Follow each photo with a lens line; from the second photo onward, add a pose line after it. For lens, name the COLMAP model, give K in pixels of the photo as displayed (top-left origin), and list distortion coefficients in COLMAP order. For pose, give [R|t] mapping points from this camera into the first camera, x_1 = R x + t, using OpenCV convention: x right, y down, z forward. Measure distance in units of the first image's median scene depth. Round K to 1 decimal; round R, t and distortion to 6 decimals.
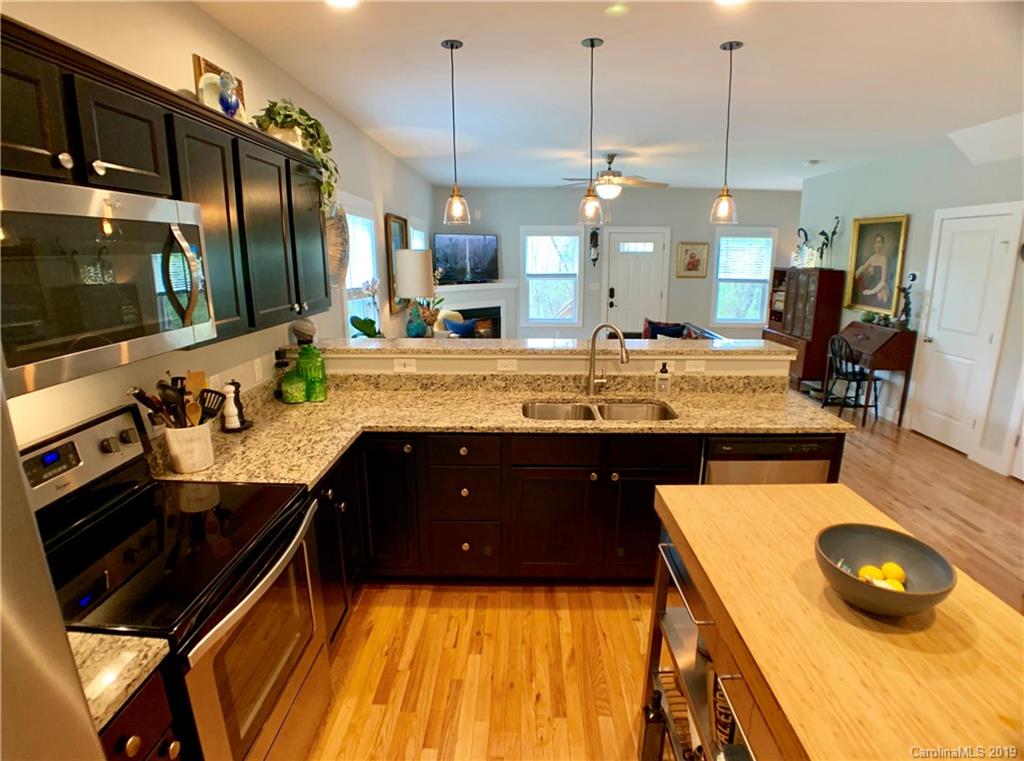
lens RADIAL K [[544.2, 0, 512.0], [0, 544.2, 380.5], [0, 0, 1]] dist [-0.081721, 0.000175]
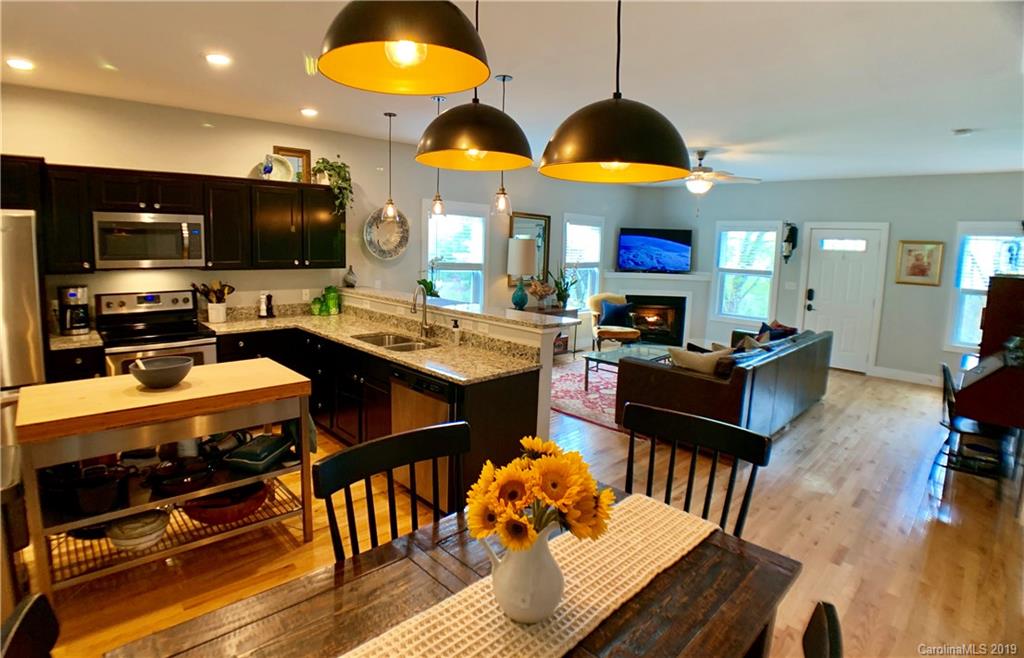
lens RADIAL K [[518.8, 0, 482.9], [0, 518.8, 307.5], [0, 0, 1]] dist [-0.087002, 0.000612]
pose [[0.685763, 0.107767, -0.719802, 0.622493], [-0.189387, 0.981331, -0.033508, -0.016569], [0.702753, 0.159300, 0.693370, 0.079573]]
